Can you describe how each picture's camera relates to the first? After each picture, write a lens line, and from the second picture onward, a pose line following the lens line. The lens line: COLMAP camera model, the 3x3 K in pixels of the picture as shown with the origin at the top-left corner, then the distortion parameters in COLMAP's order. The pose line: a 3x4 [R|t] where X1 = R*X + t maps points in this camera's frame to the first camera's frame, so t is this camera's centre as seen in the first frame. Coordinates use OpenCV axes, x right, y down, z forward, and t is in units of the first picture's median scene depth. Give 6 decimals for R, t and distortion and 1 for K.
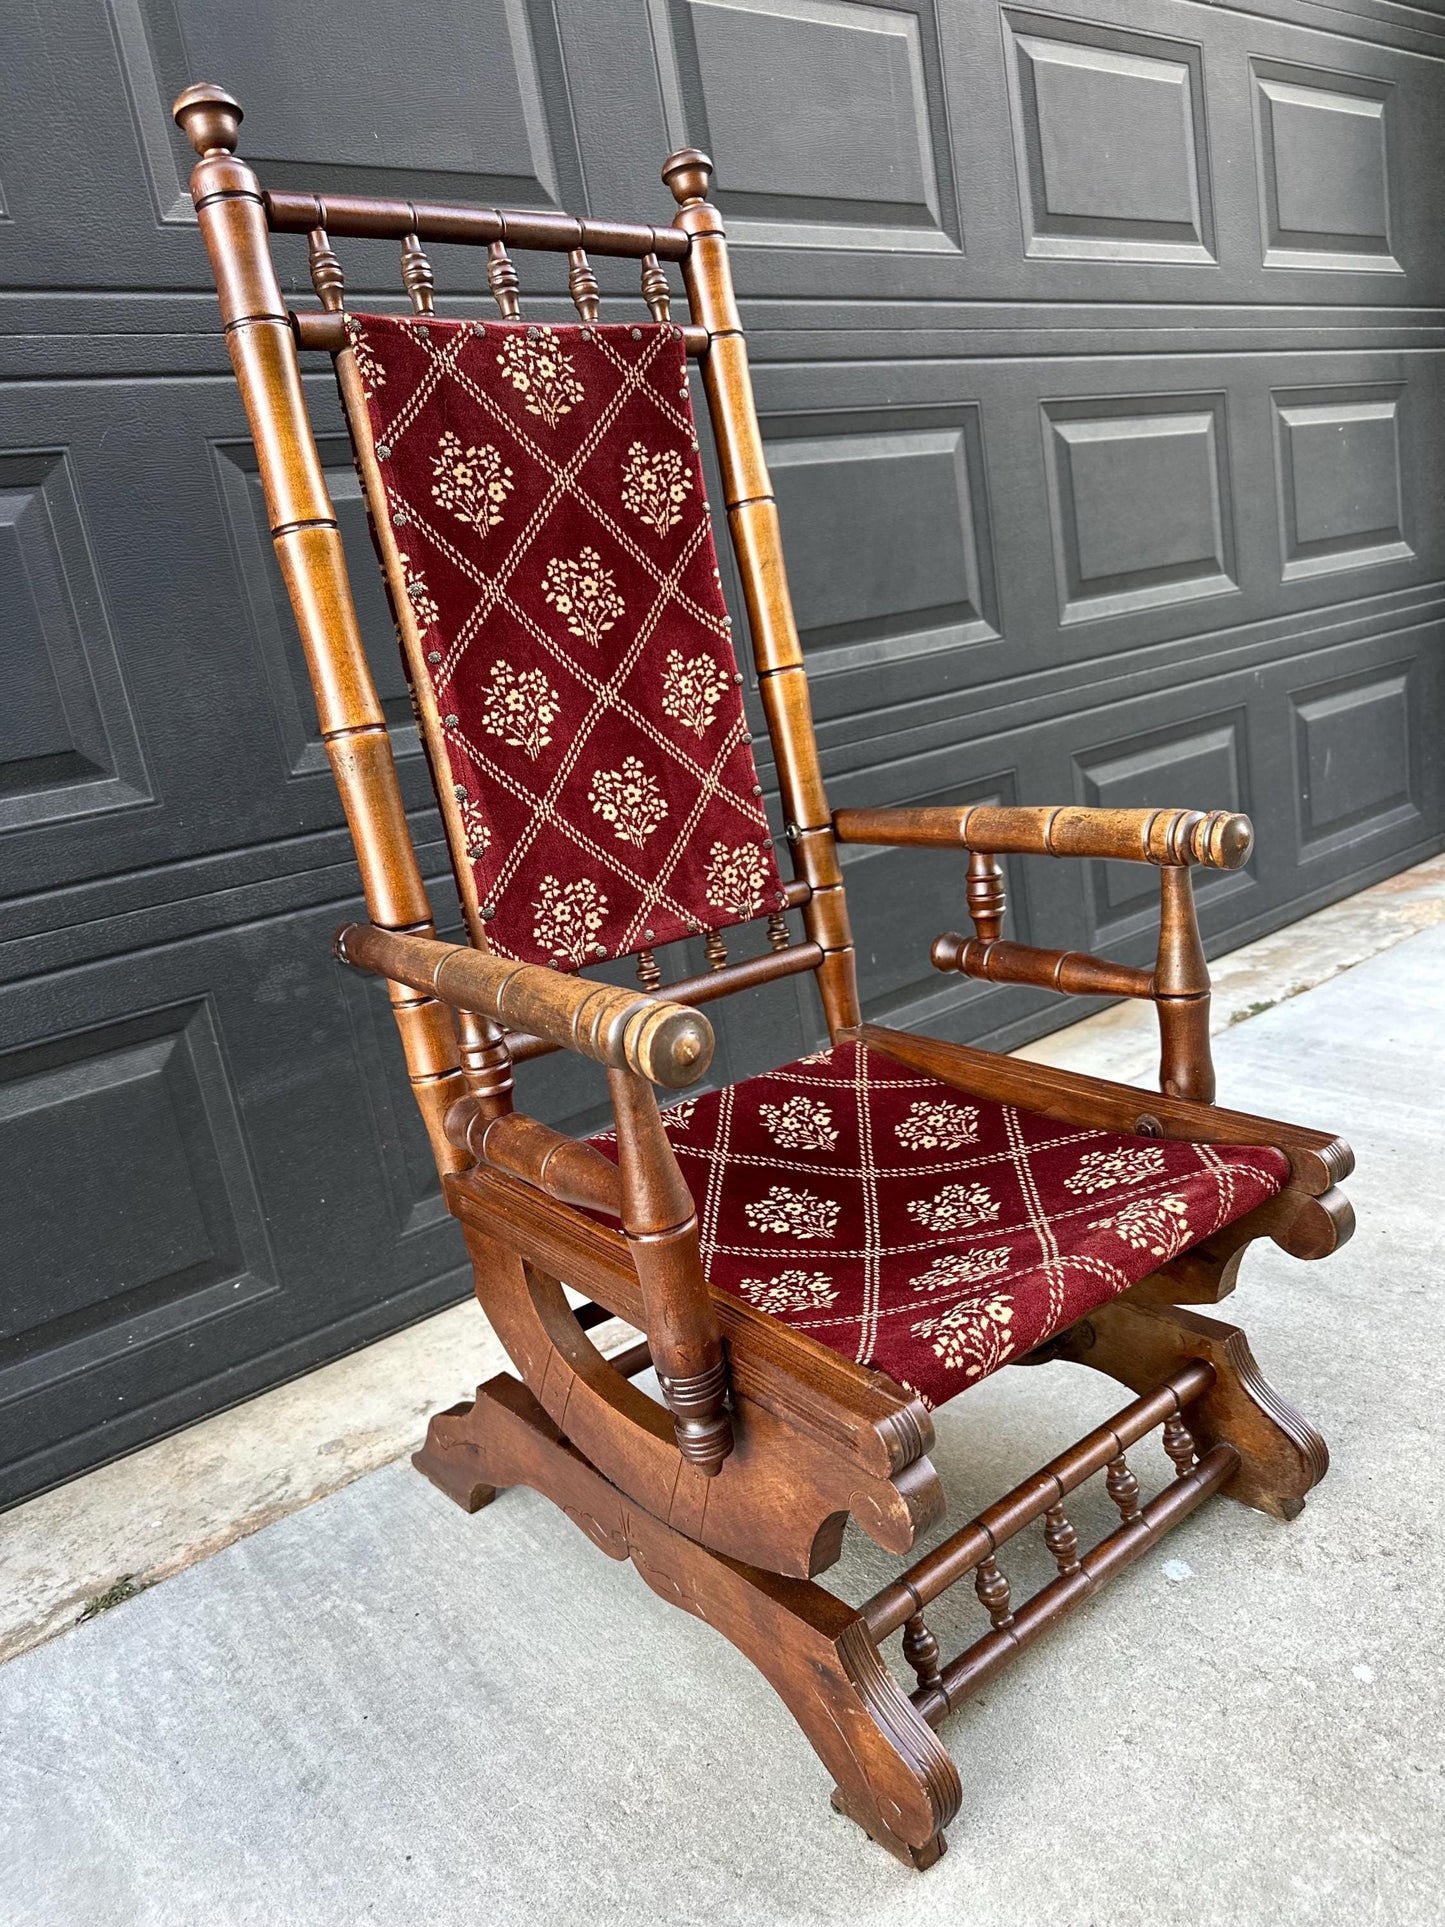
lens RADIAL K [[1363.2, 0, 720.7], [0, 1363.2, 978.6], [0, 0, 1]] dist [0.100357, -0.156302]
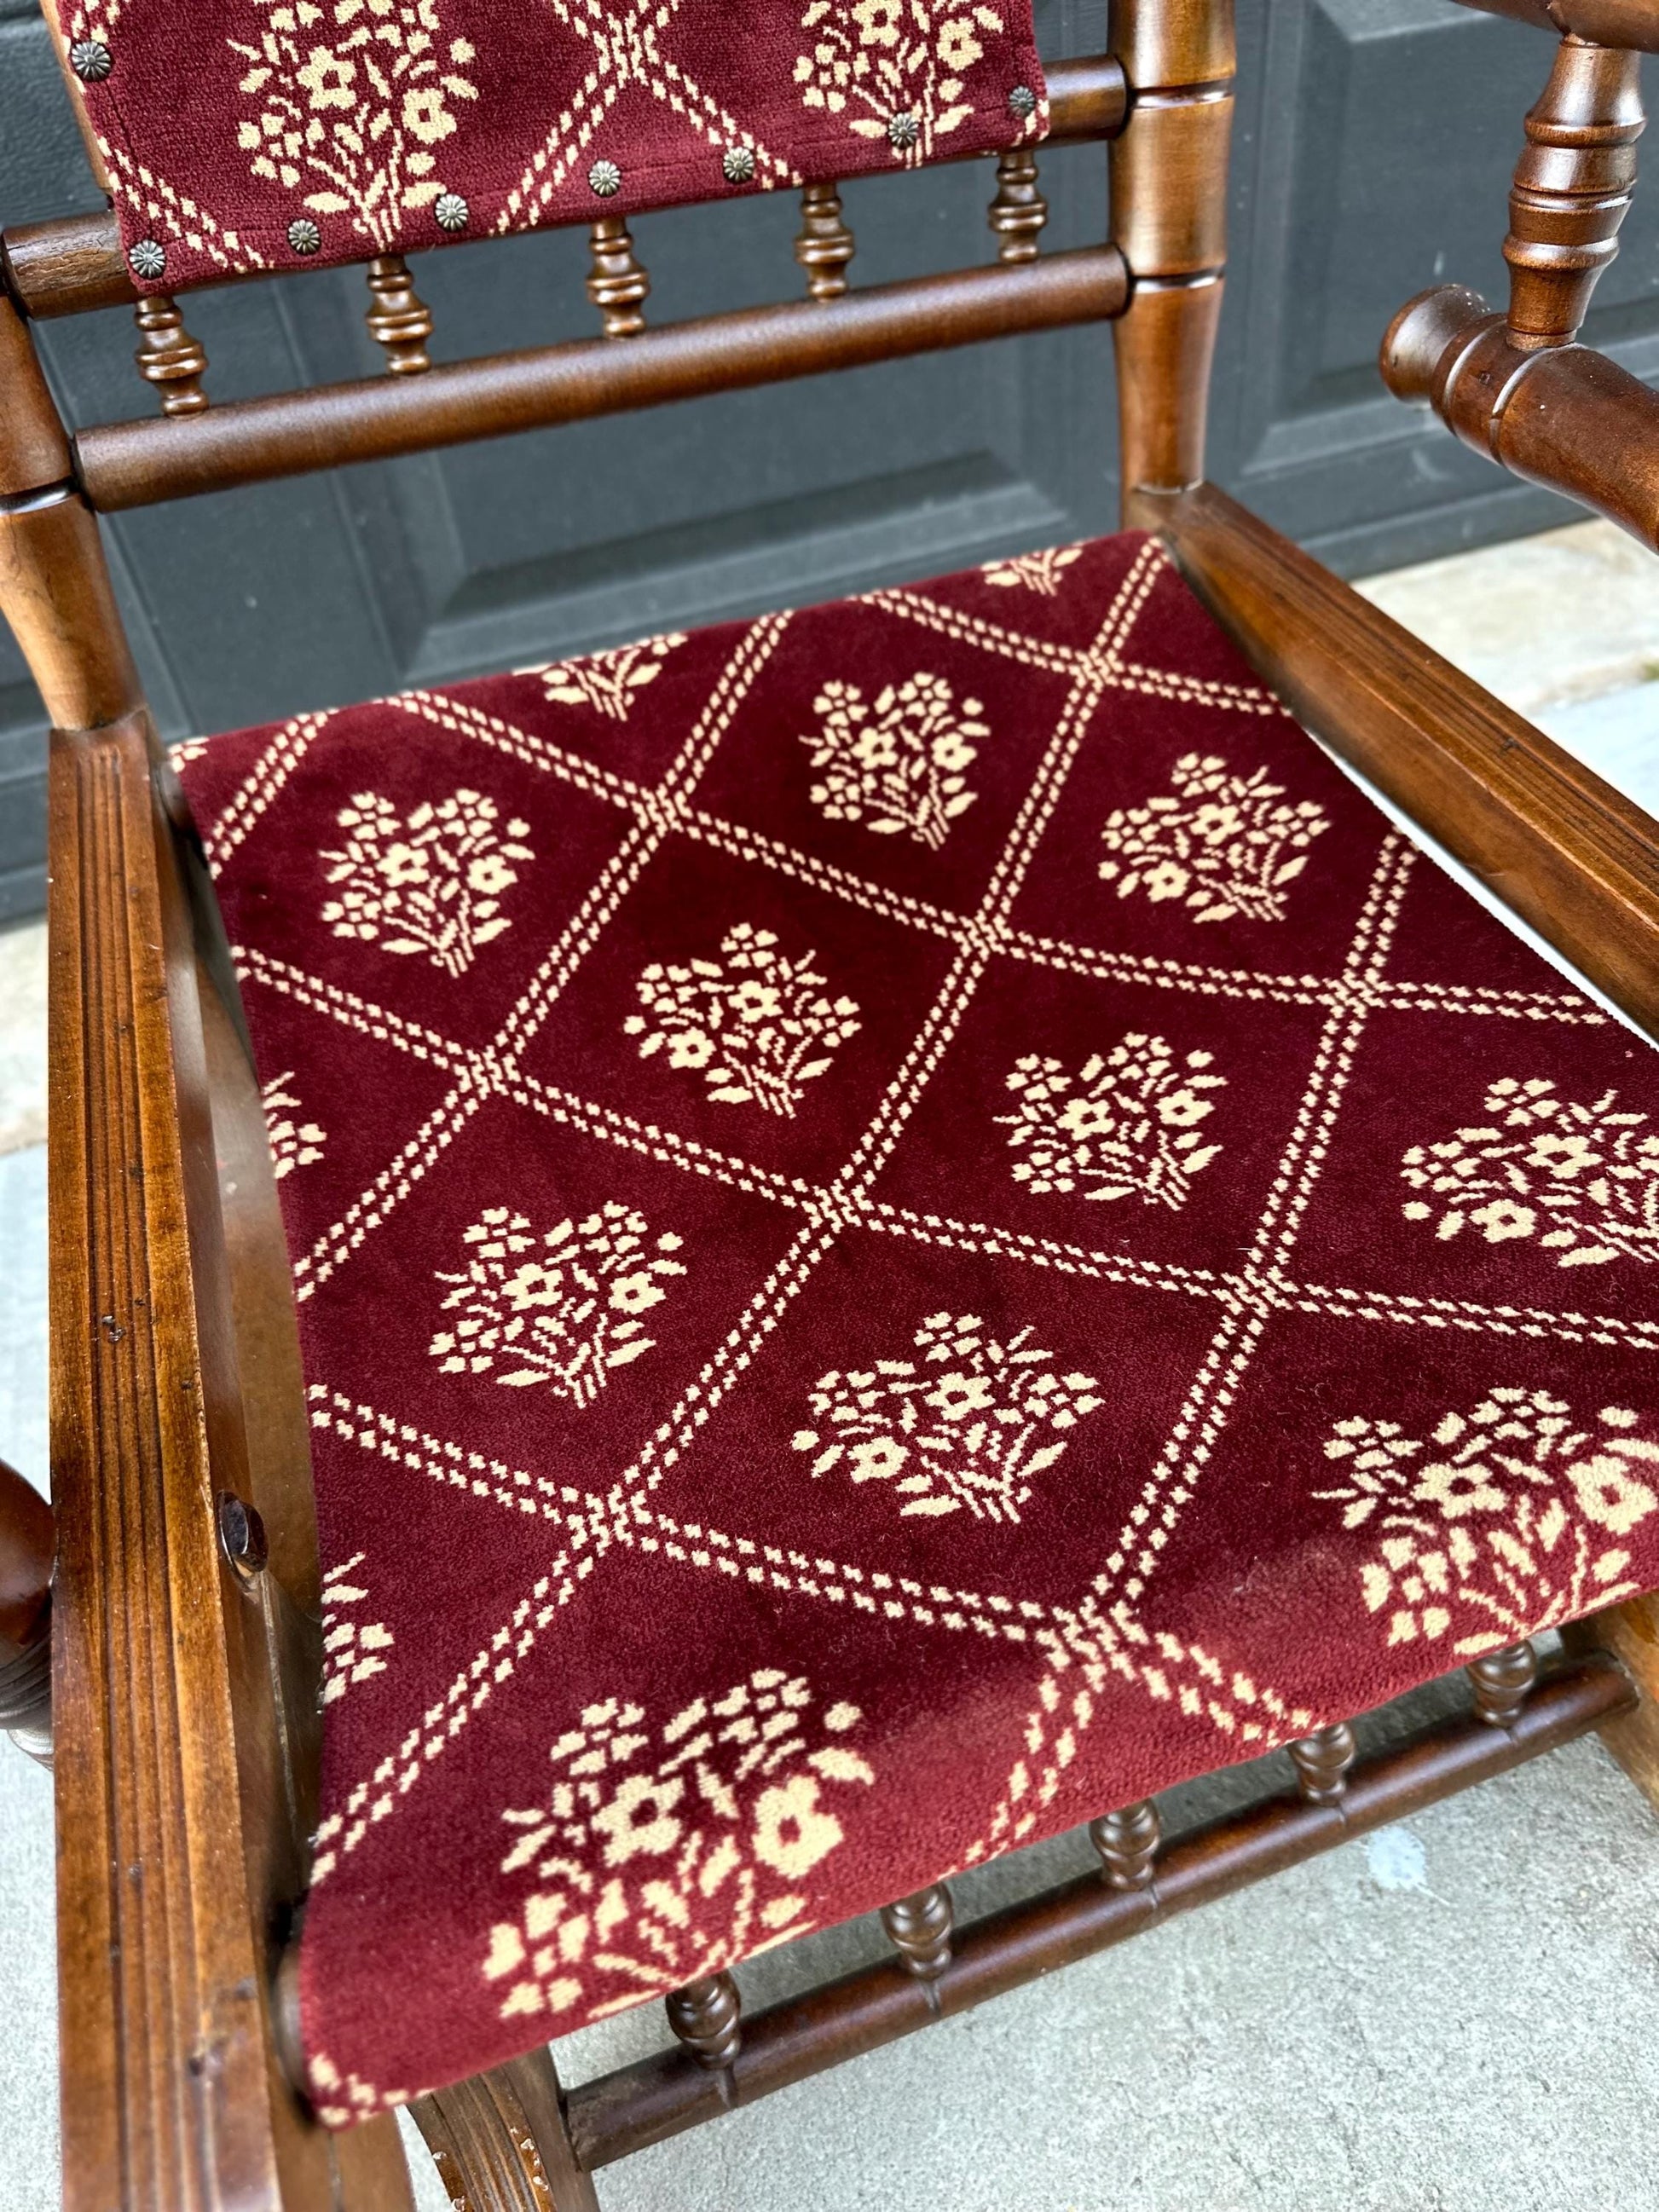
lens RADIAL K [[1565.0, 0, 824.2], [0, 1565.0, 1109.9], [0, 0, 1]] dist [0.100357, -0.156302]
pose [[0.945001, 0.261702, -0.196177, 0.162857], [-0.123759, 0.841322, 0.526176, -0.054755], [0.302750, -0.472958, 0.827438, 0.542869]]
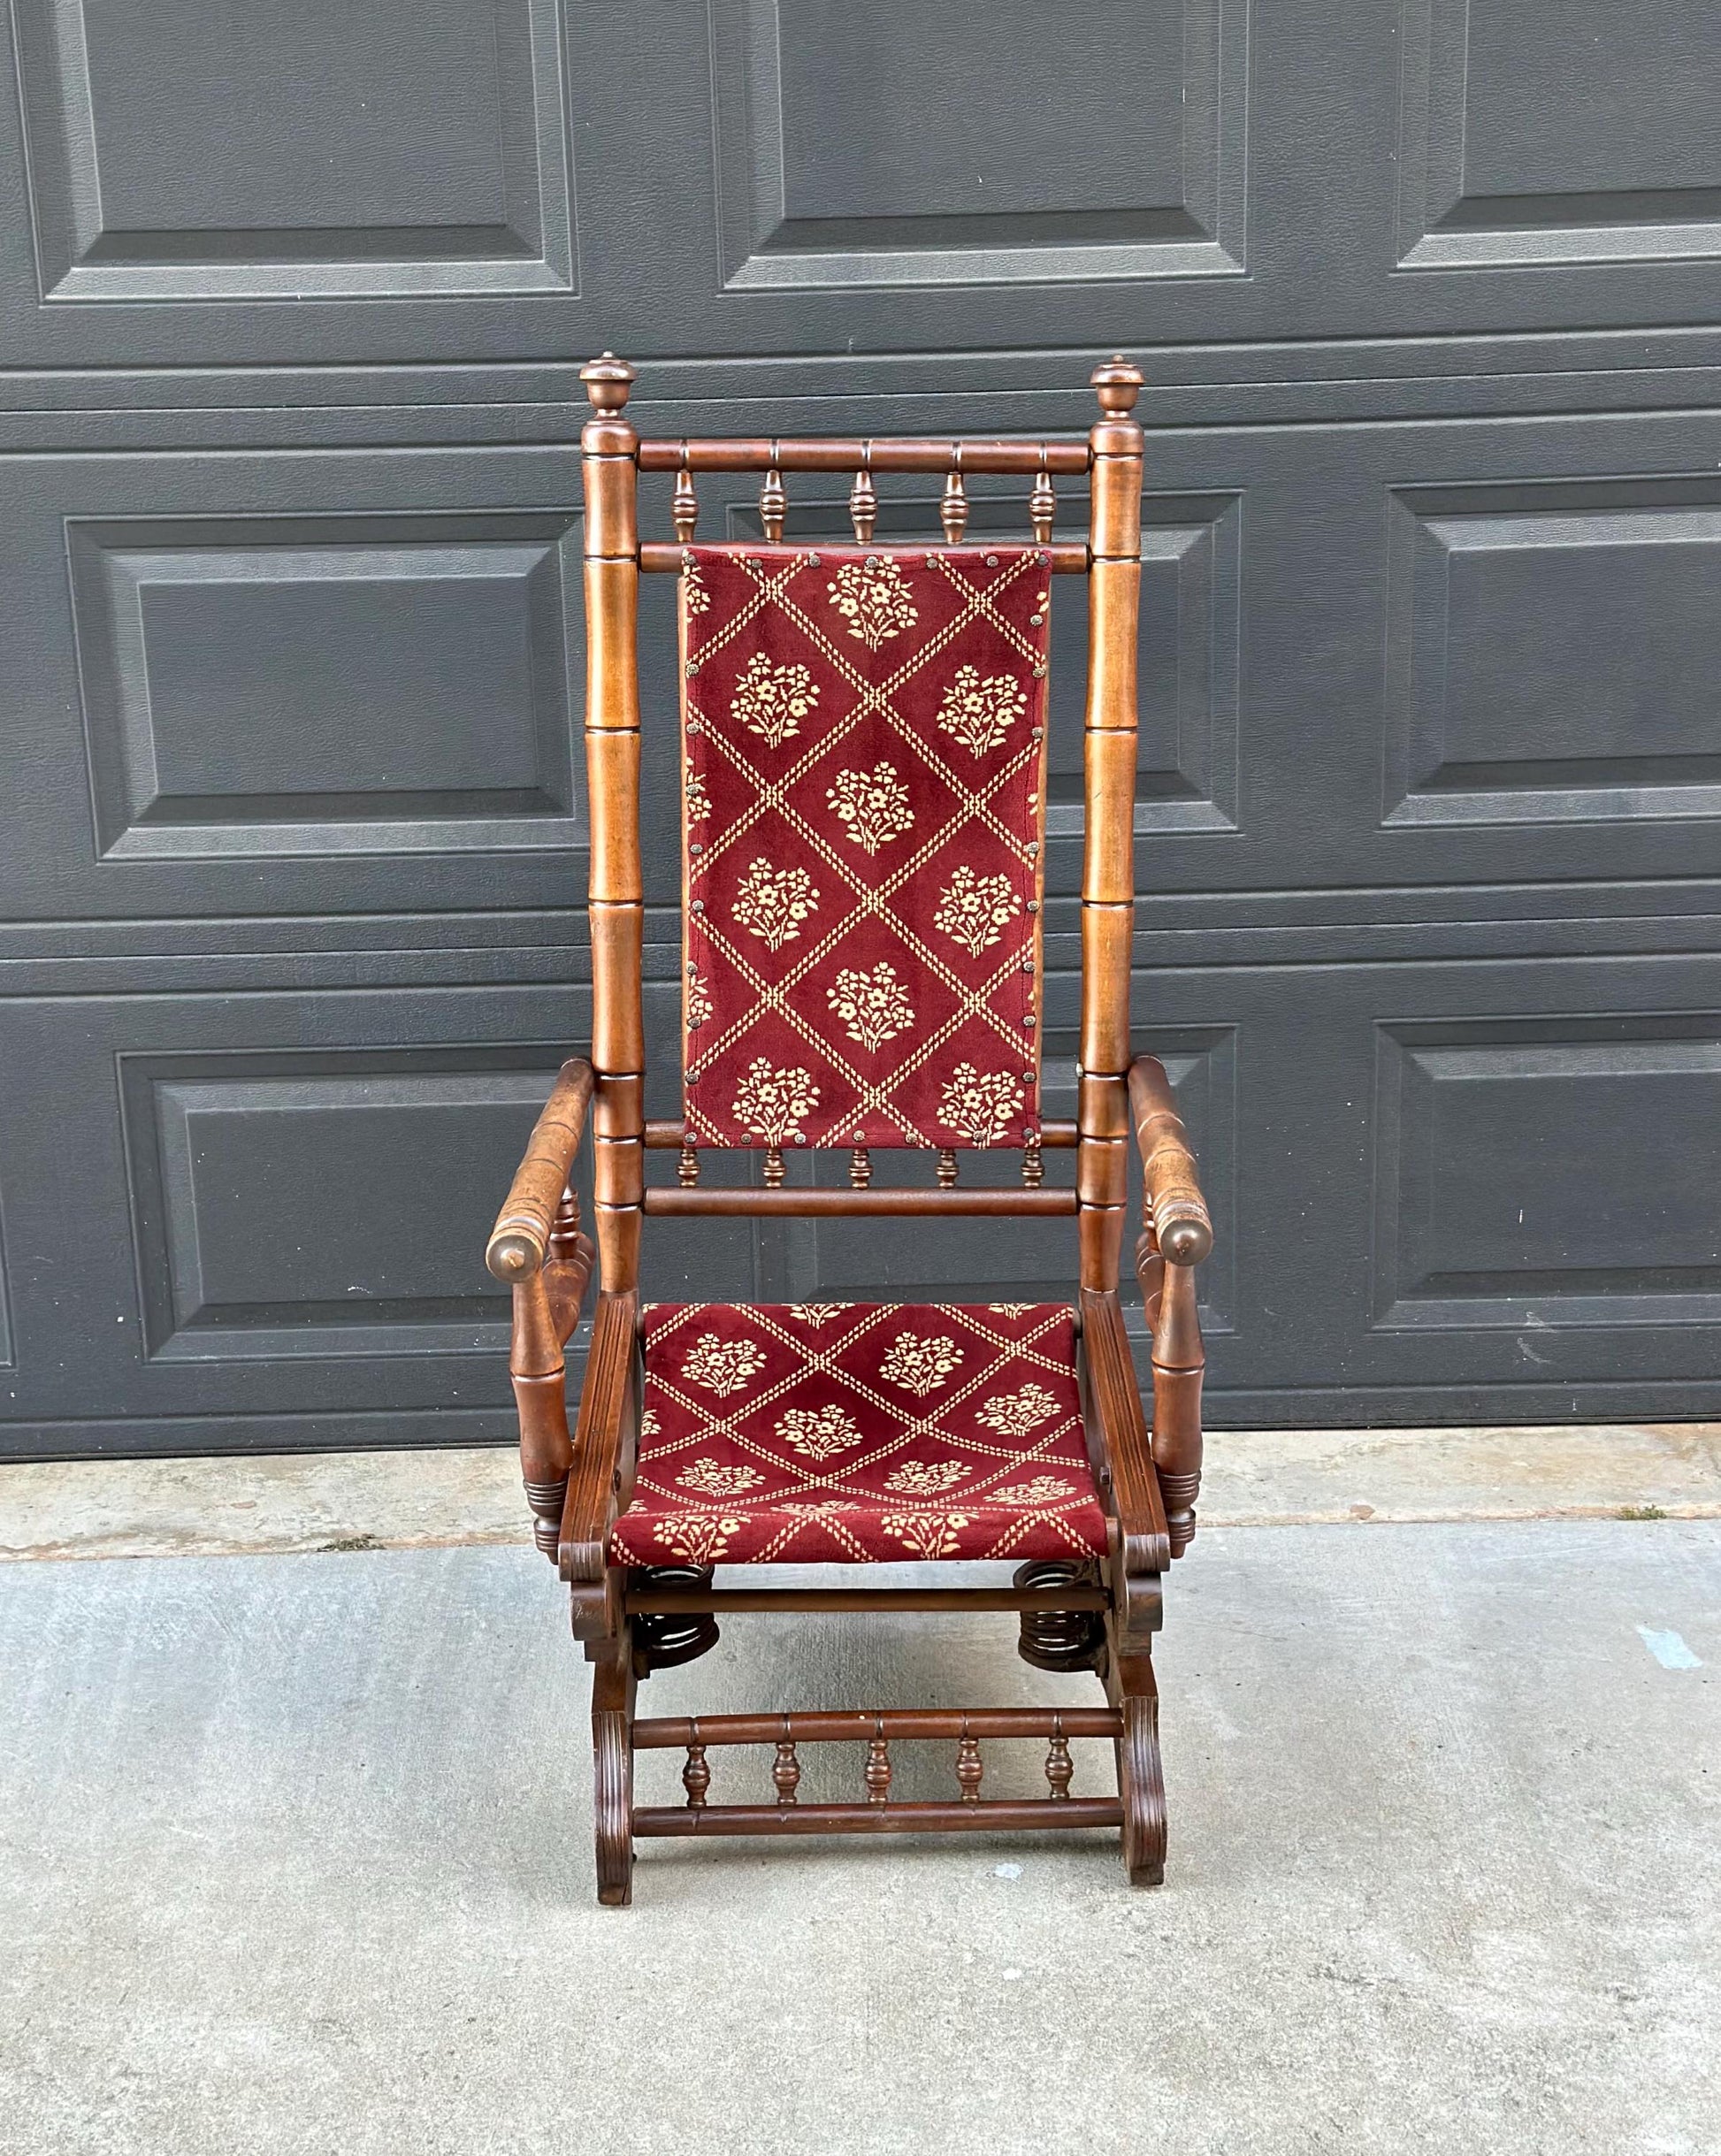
lens RADIAL K [[3425.0, 0, 859.8], [0, 3425.0, 1082.9], [0, 0, 1]] dist [0.133420, 0.000000]
pose [[0.785900, 0.301825, -0.539687, 1.337156], [-0.245325, 0.953345, 0.175921, -0.528269], [0.567606, -0.005857, 0.823280, -1.116819]]
